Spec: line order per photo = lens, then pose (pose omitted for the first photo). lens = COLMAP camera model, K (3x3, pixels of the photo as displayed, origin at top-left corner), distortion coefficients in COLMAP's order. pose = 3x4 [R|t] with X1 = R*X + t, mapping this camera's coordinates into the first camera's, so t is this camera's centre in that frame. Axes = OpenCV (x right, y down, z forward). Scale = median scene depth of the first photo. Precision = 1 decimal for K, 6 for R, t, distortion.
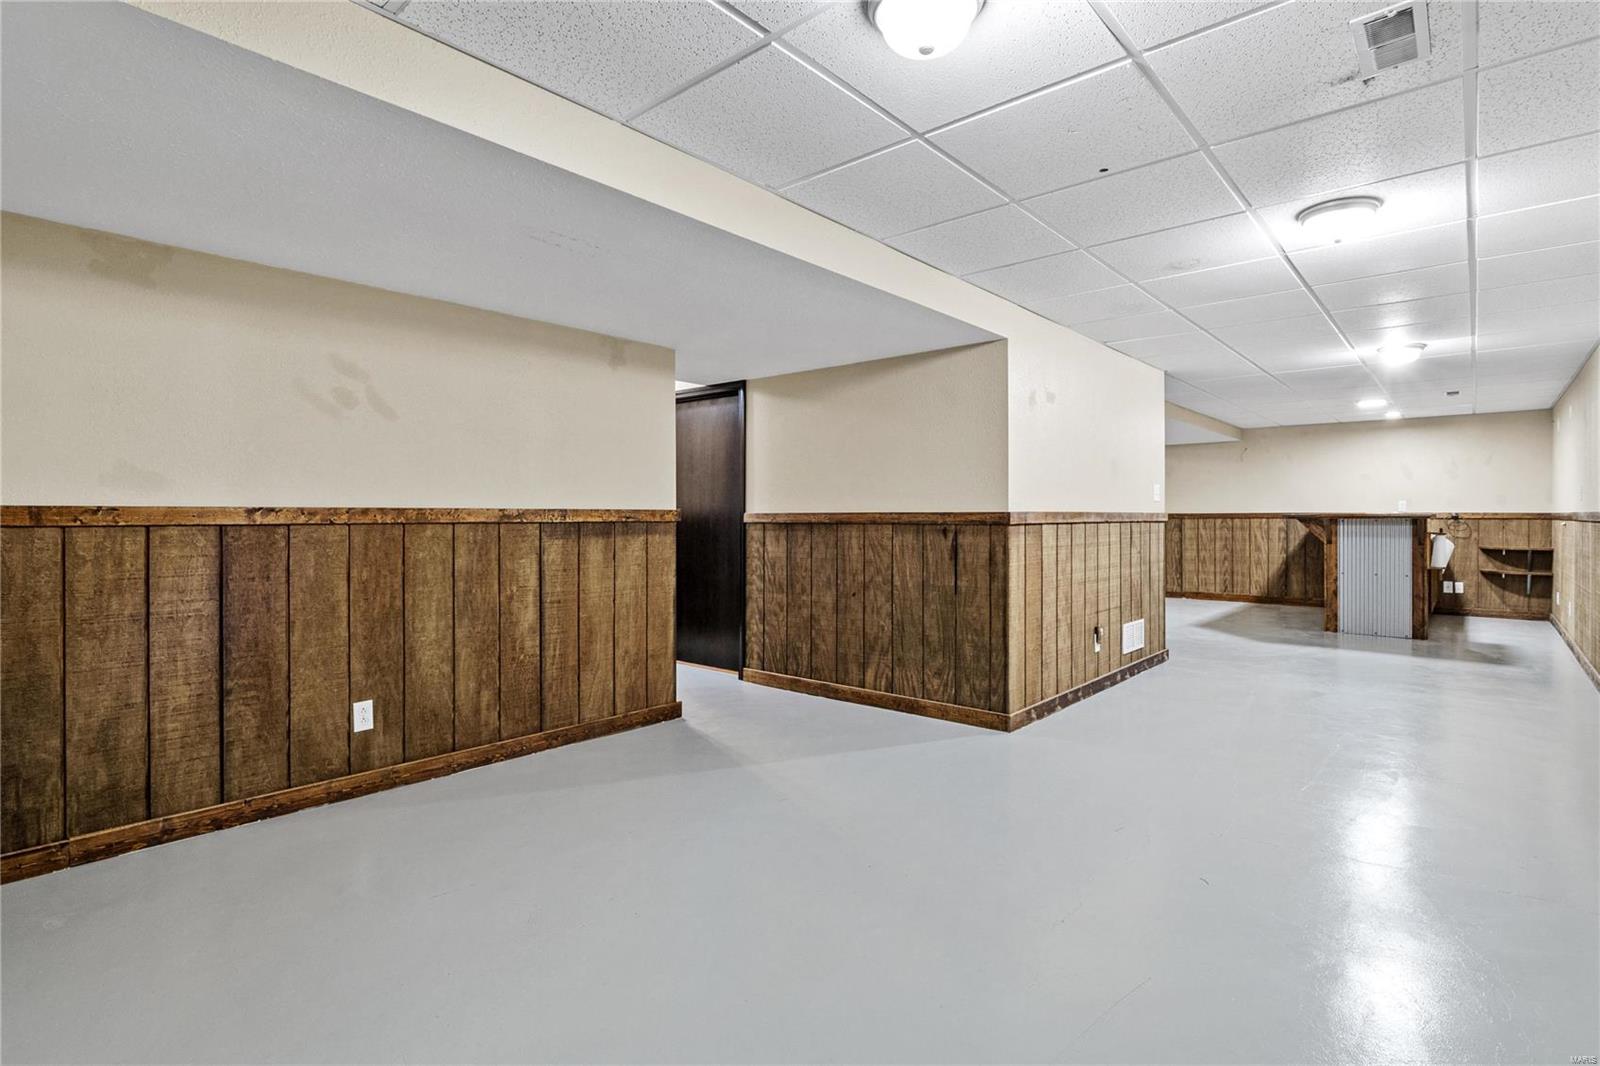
lens RADIAL K [[781.8, 0, 812.7], [0, 781.8, 521.8], [0, 0, 1]] dist [-0.005307, -0.001854]
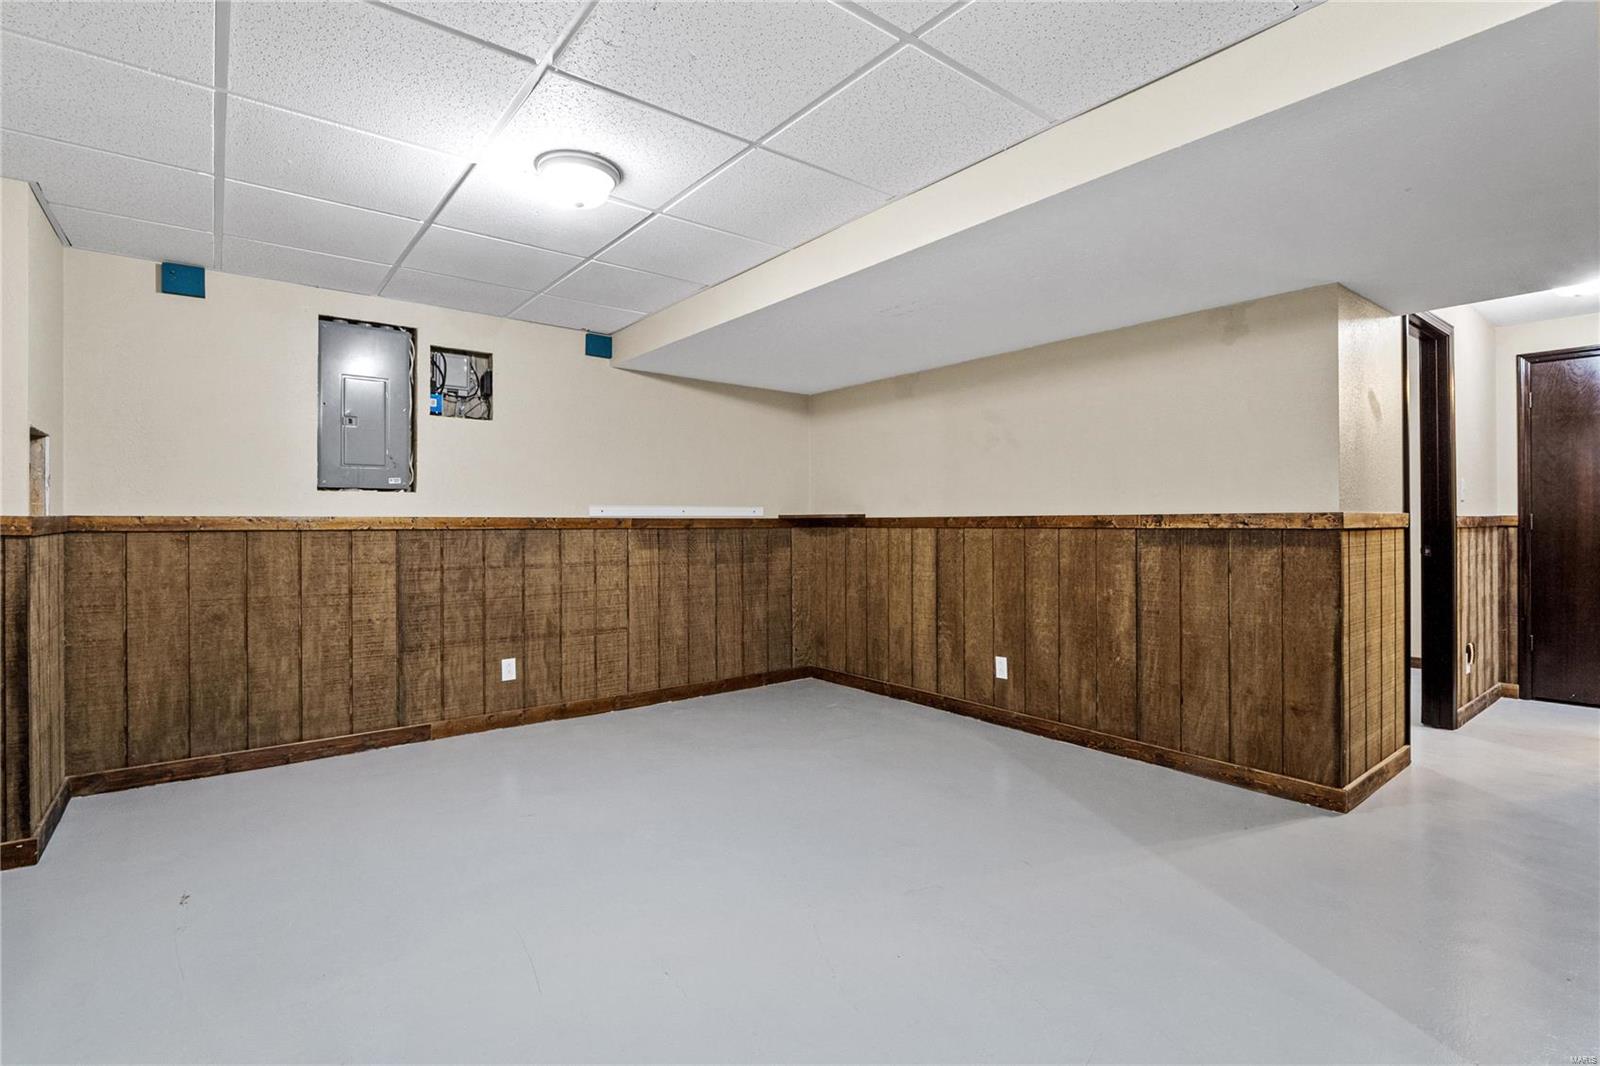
lens RADIAL K [[747.3, 0, 806.2], [0, 747.3, 526.2], [0, 0, 1]] dist [-0.001495, -0.000151]
pose [[-0.180925, 0.005949, -0.983479, 0.686417], [-0.005581, 0.999959, 0.007075, -0.006548], [0.983481, 0.006769, -0.180884, 0.794104]]
